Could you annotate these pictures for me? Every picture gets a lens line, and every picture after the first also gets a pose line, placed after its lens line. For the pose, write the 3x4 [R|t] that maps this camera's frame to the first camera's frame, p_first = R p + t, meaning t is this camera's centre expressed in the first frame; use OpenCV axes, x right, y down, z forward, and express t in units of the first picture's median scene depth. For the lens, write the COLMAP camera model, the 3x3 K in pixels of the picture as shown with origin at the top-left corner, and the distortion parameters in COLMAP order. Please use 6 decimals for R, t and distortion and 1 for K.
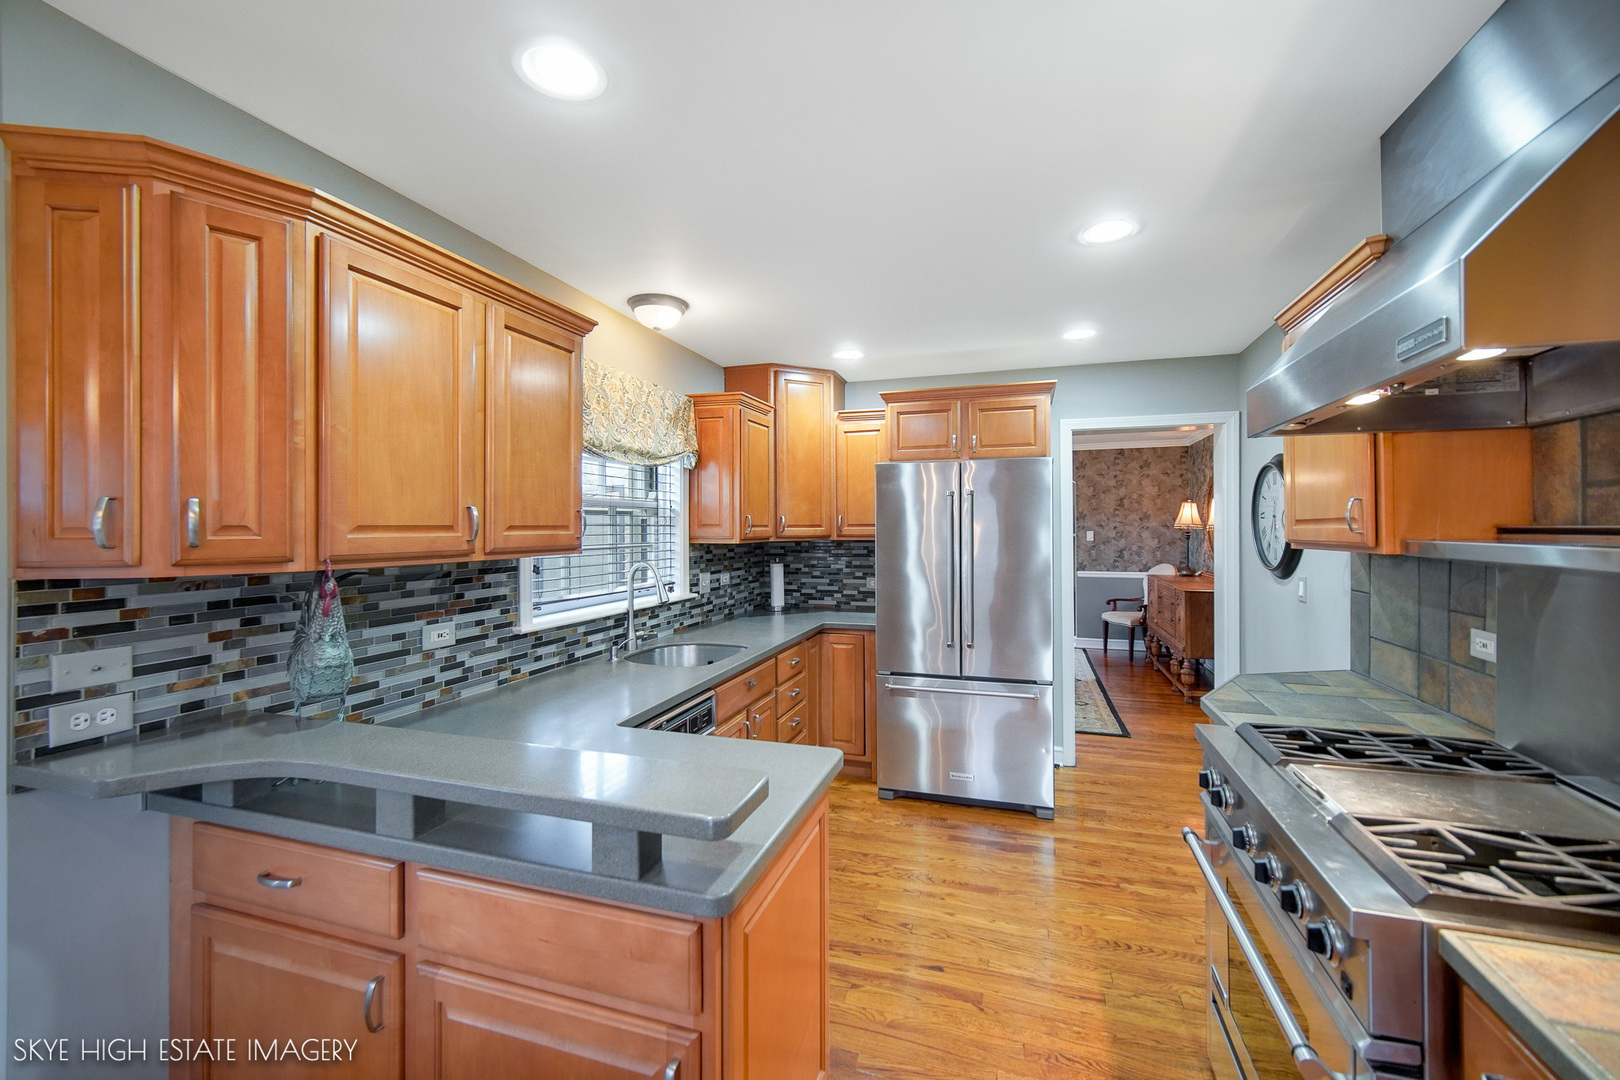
lens RADIAL K [[649.1, 0, 810.3], [0, 649.1, 528.1], [0, 0, 1]] dist [-0.000680, 0.000020]
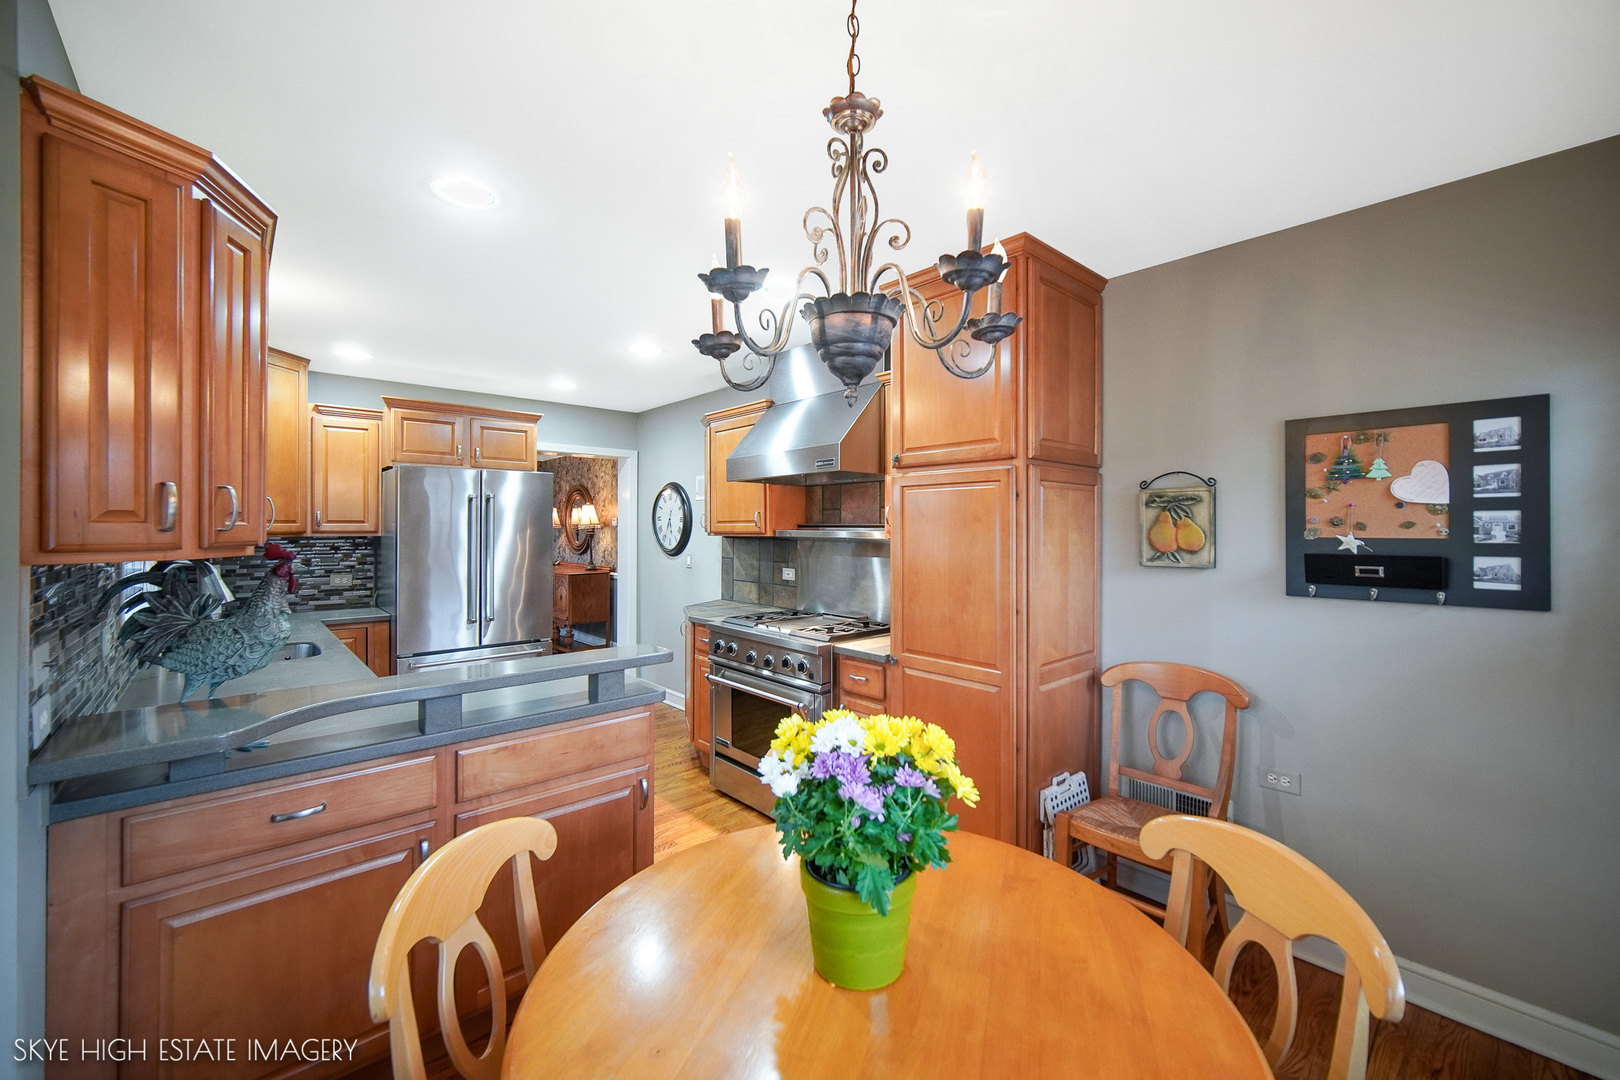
lens RADIAL K [[649.1, 0, 810.3], [0, 649.1, 528.1], [0, 0, 1]] dist [-0.000680, 0.000020]
pose [[0.502587, 0.004456, 0.864515, -0.665757], [-0.002395, 0.999990, -0.003761, 0.012368], [-0.864523, -0.000180, 0.502593, -0.188814]]
